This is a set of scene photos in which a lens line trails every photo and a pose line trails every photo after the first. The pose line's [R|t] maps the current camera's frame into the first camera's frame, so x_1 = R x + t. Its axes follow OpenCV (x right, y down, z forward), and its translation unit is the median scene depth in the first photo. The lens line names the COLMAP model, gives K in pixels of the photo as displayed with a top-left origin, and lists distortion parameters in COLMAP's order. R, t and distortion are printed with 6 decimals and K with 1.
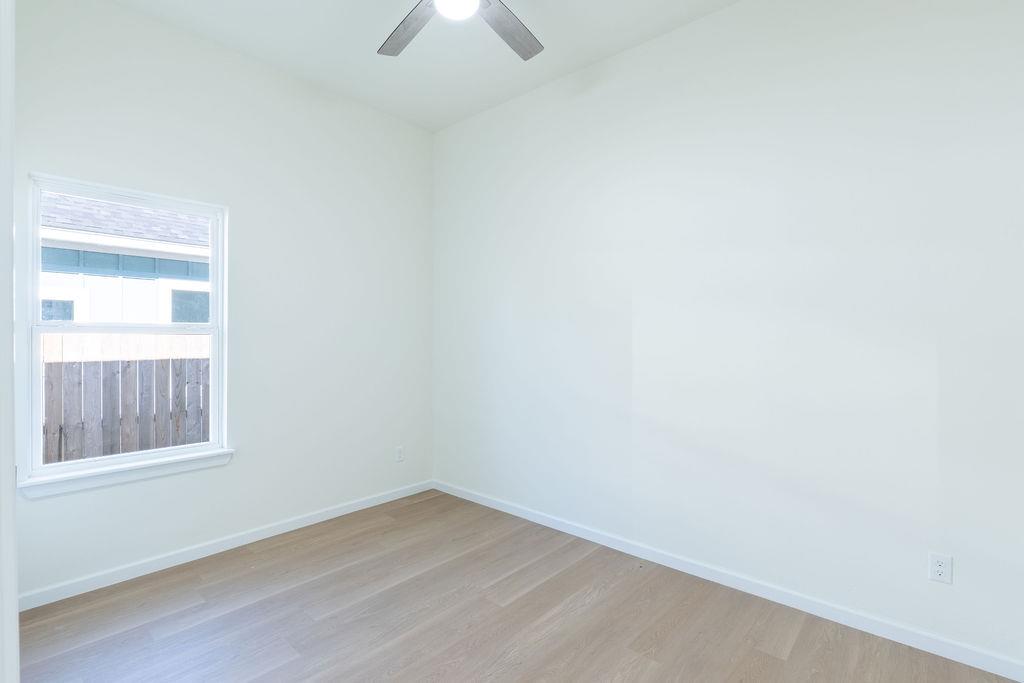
lens RADIAL K [[439.6, 0, 512.0], [0, 439.6, 341.5], [0, 0, 1]] dist [-0.001802, -0.000272]
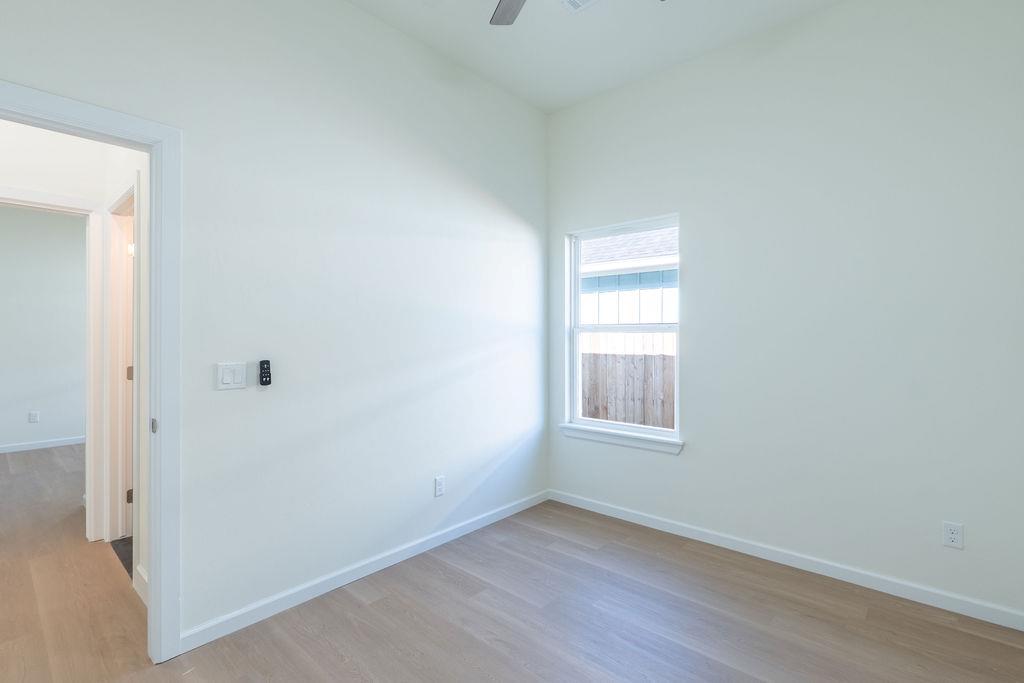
lens RADIAL K [[479.8, 0, 514.0], [0, 479.8, 339.1], [0, 0, 1]] dist [-0.001677, -0.000058]
pose [[0.039755, 0.005892, -0.999192, 0.509094], [-0.008379, 0.999949, 0.005563, -0.004302], [0.999174, 0.008151, 0.039802, 0.564579]]
